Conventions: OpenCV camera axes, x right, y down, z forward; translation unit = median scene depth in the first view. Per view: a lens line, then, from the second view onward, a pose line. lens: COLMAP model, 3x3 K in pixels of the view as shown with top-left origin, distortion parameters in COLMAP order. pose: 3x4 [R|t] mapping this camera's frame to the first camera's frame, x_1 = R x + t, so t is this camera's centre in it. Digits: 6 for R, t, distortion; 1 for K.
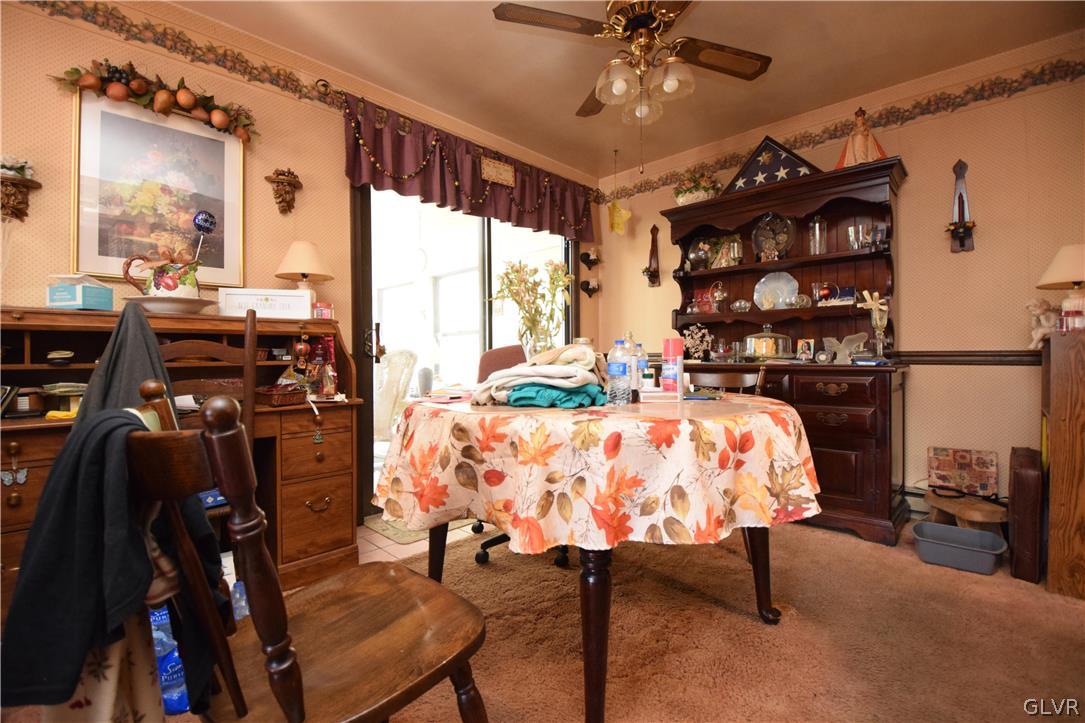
lens RADIAL K [[492.9, 0, 540.8], [0, 492.9, 359.4], [0, 0, 1]] dist [-0.001142, -0.000360]
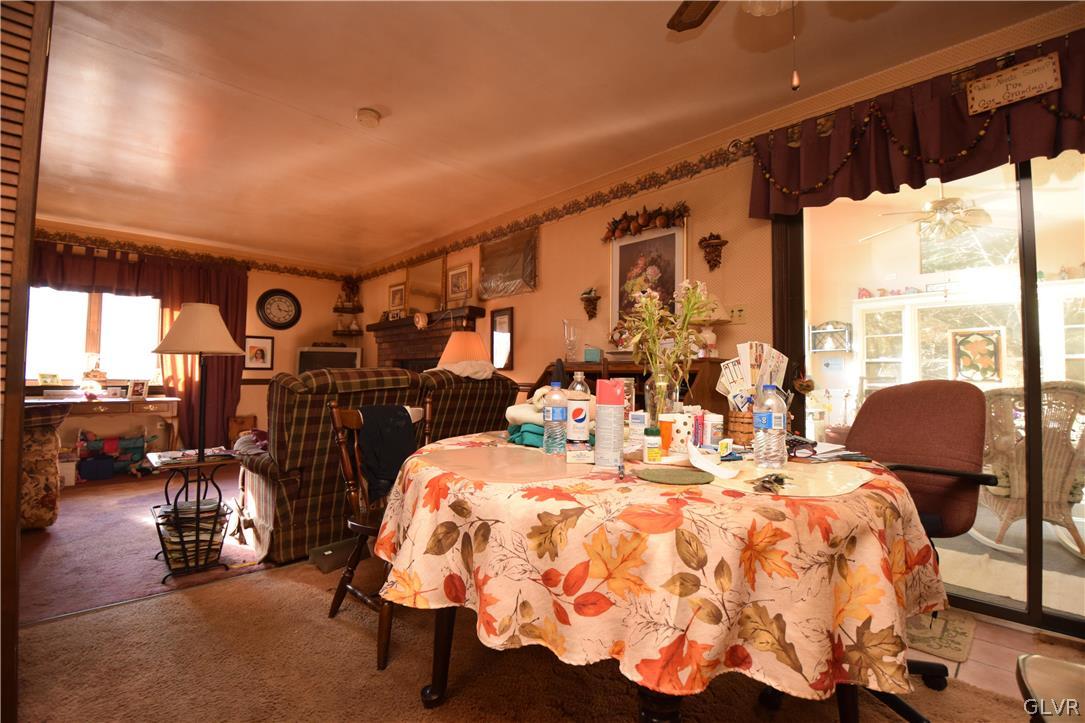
lens RADIAL K [[492.9, 0, 540.8], [0, 492.9, 359.4], [0, 0, 1]] dist [-0.001142, -0.000360]
pose [[-0.010697, -0.048248, -0.998778, 0.675207], [-0.024955, 0.998537, -0.047969, -0.010867], [0.999631, 0.024411, -0.011885, 0.612060]]
